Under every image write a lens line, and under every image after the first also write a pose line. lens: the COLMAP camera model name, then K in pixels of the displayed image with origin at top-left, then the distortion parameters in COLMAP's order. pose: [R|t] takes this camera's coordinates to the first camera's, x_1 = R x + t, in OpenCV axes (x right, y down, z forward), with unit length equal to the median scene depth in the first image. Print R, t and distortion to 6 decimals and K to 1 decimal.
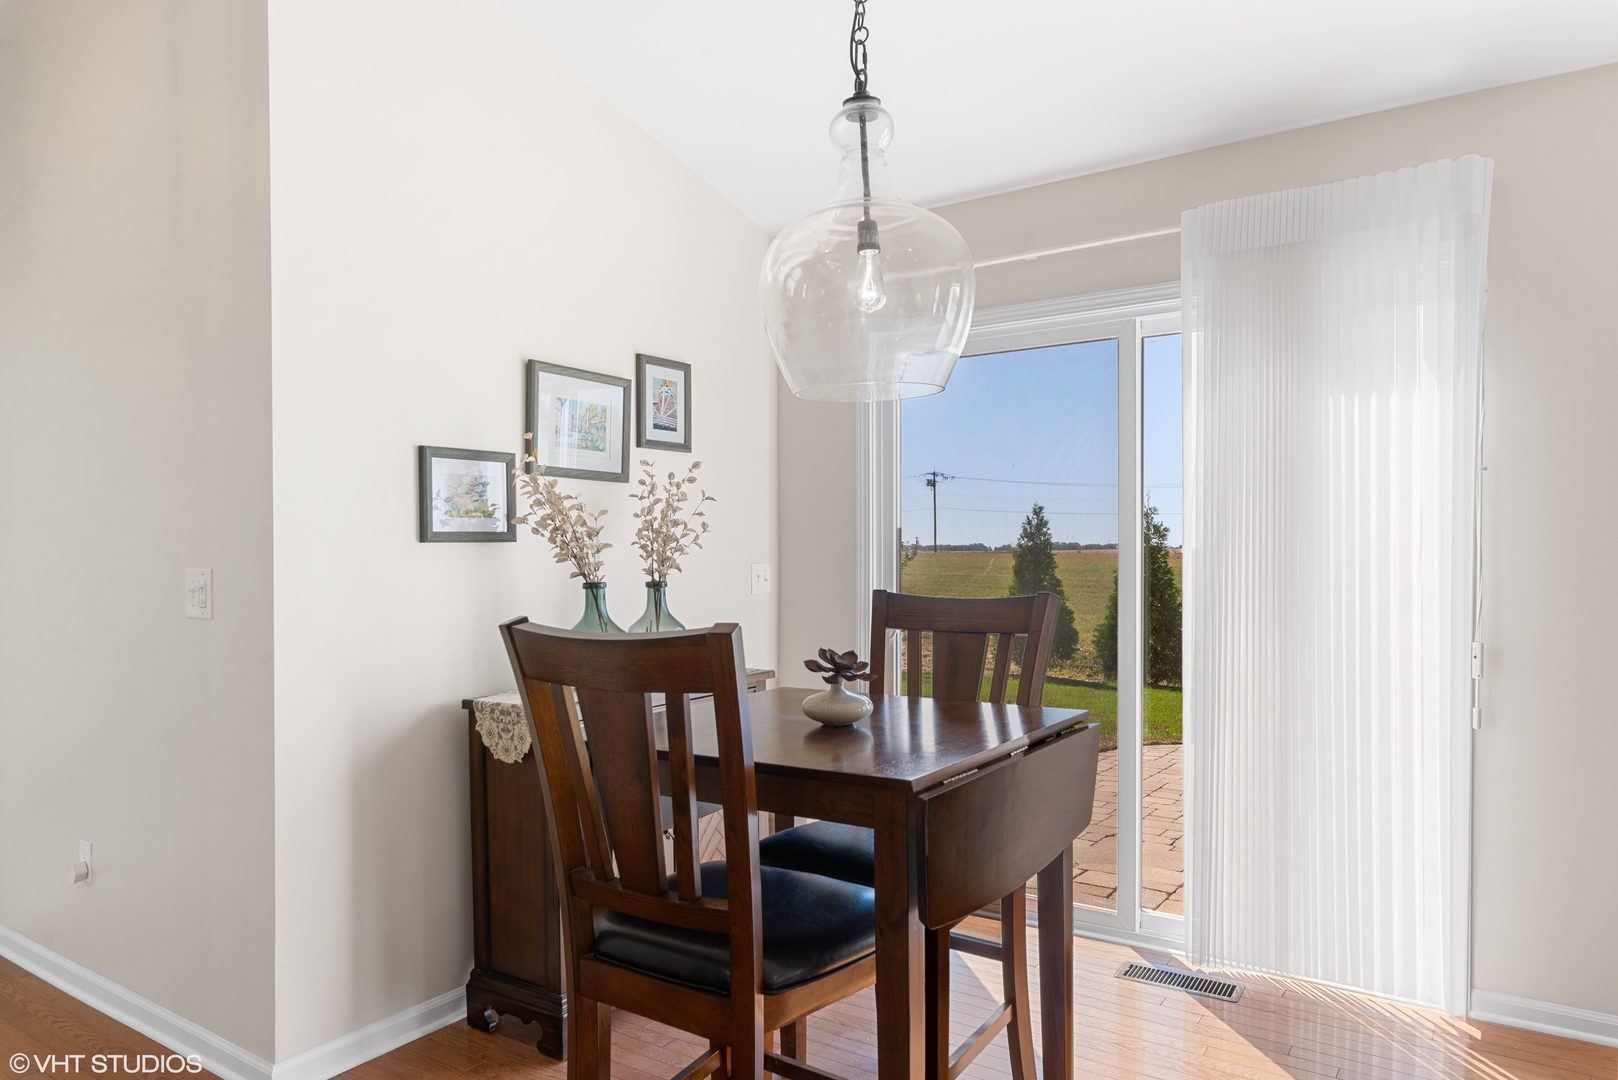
lens RADIAL K [[1038.3, 0, 789.1], [0, 1038.3, 545.0], [0, 0, 1]] dist [0.001450, -0.000990]
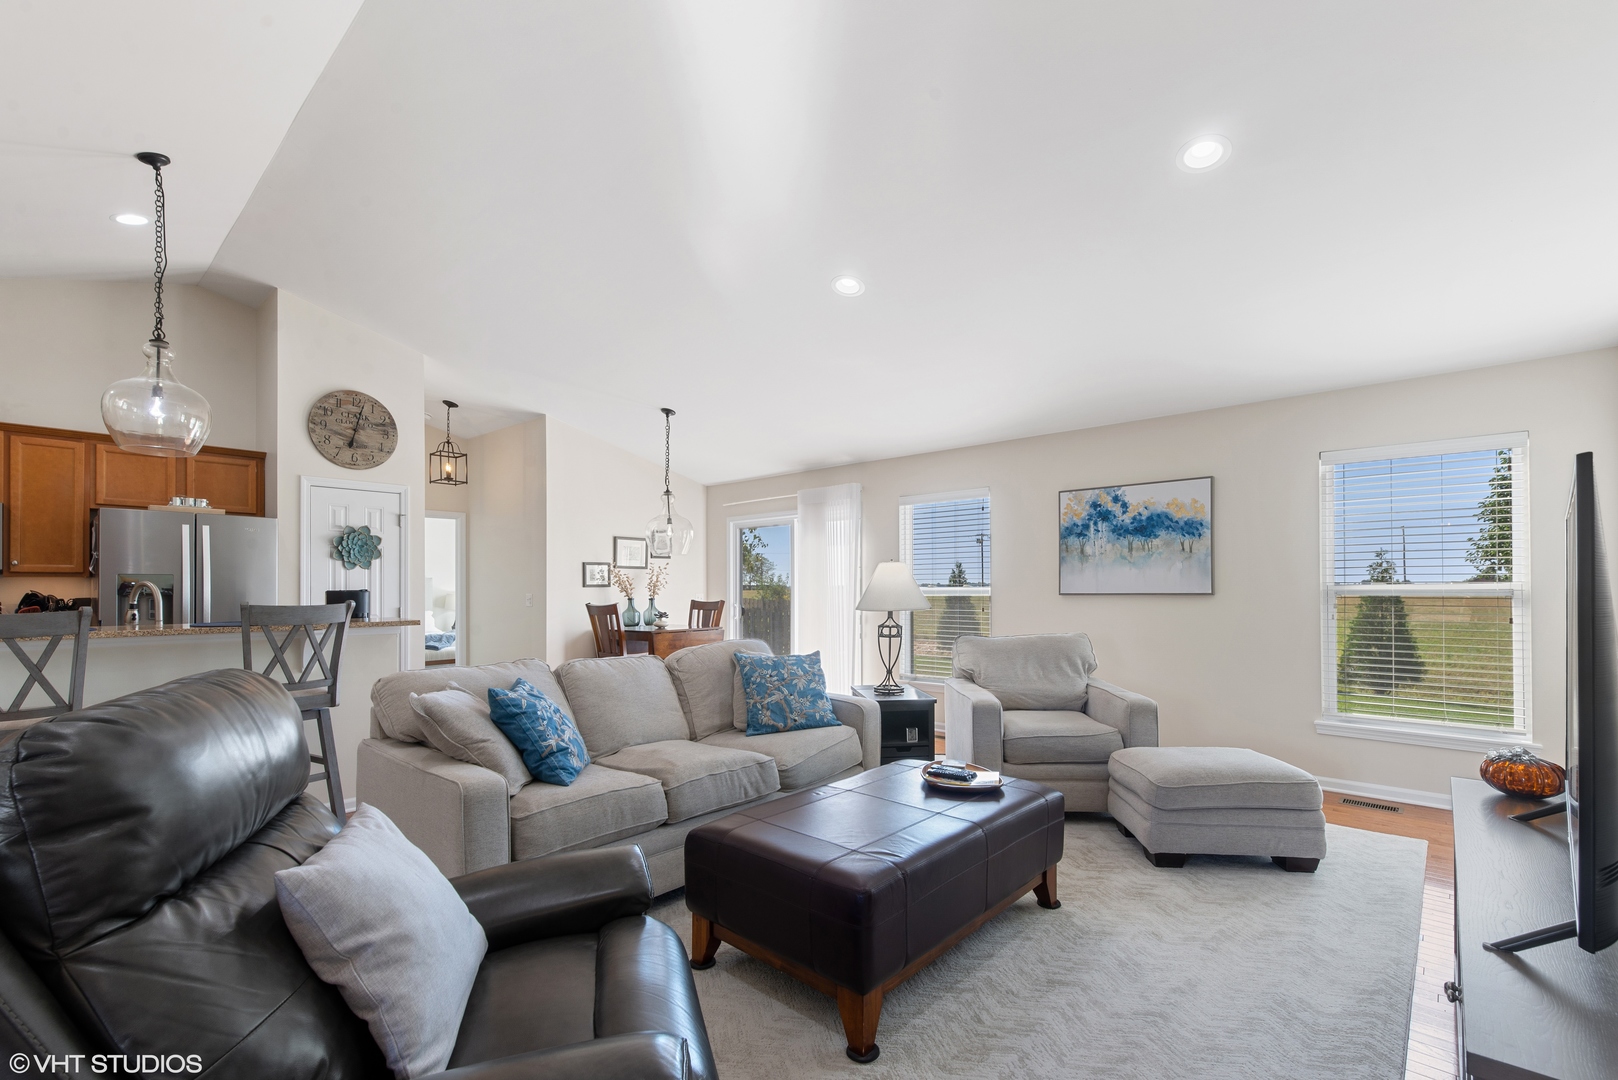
lens RADIAL K [[718.0, 0, 809.8], [0, 718.0, 586.2], [0, 0, 1]] dist [-0.000177, 0.000003]
pose [[0.991596, -0.000697, -0.129374, 0.745096], [0.001368, 0.999986, 0.005100, -0.017724], [0.129368, -0.005234, 0.991583, -1.384754]]
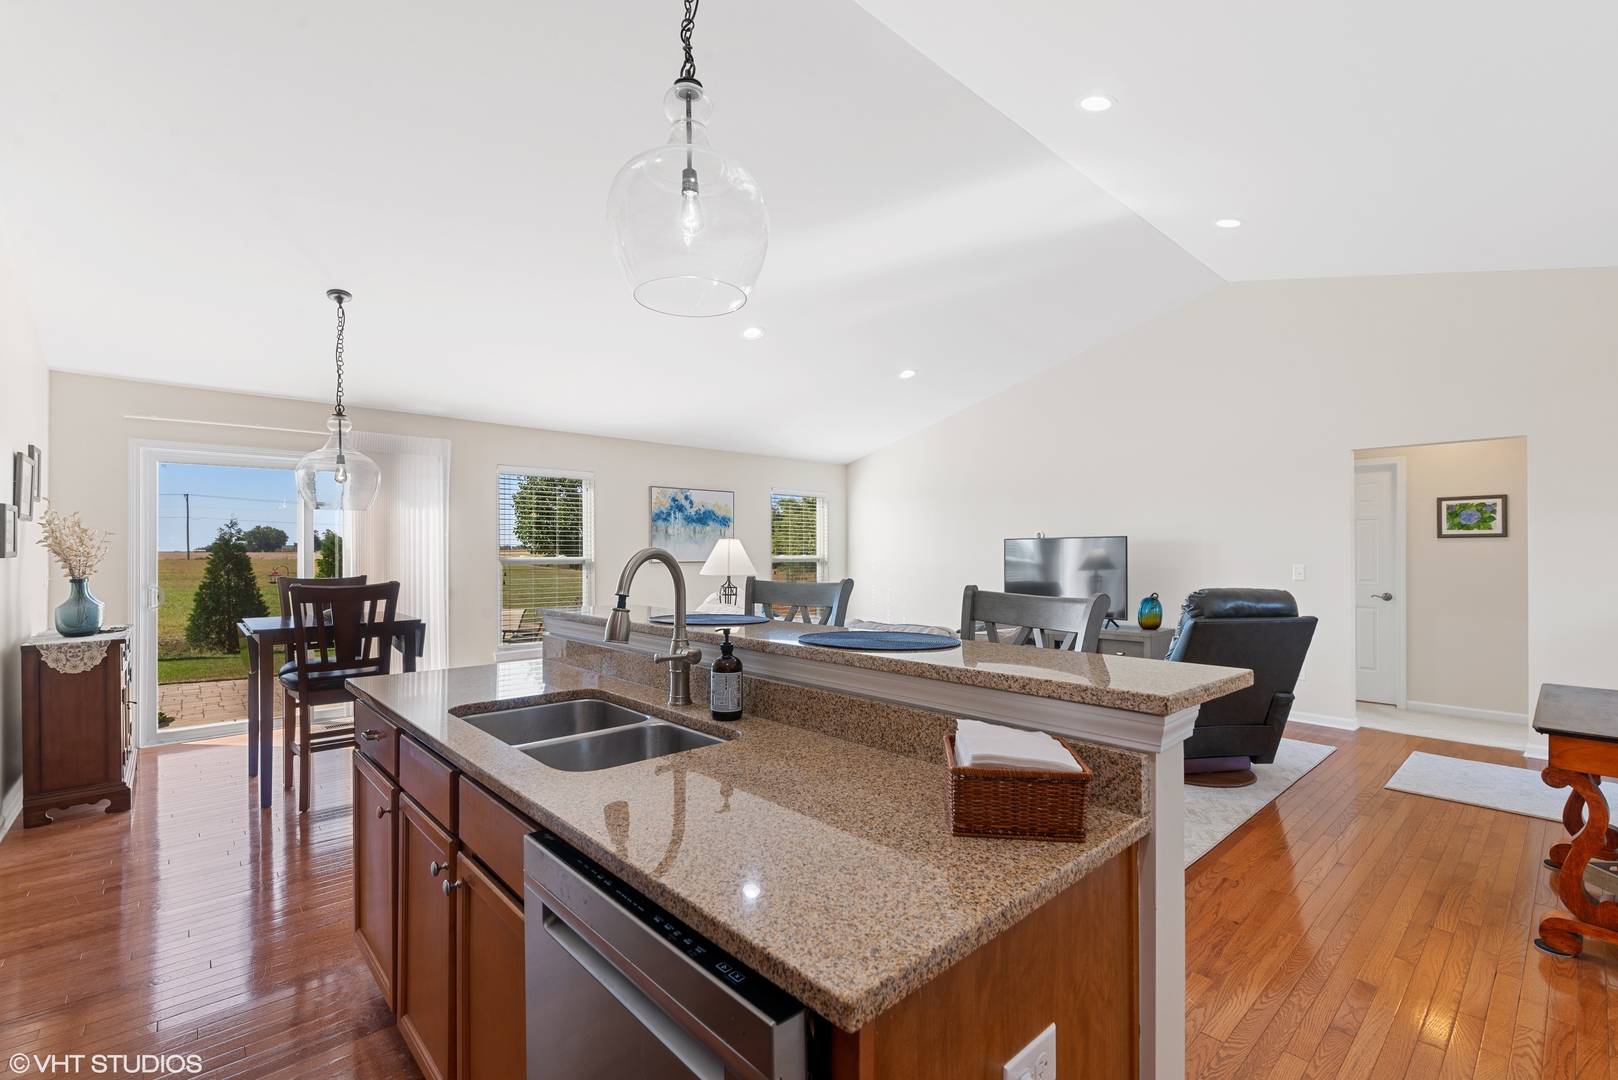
lens RADIAL K [[713.3, 0, 811.0], [0, 713.3, 557.0], [0, 0, 1]] dist [-0.000582, -0.000071]
pose [[0.219000, -0.000582, 0.975725, -1.150302], [-0.008360, 0.999962, 0.002473, -0.016432], [-0.975689, -0.008699, 0.218987, -0.552583]]
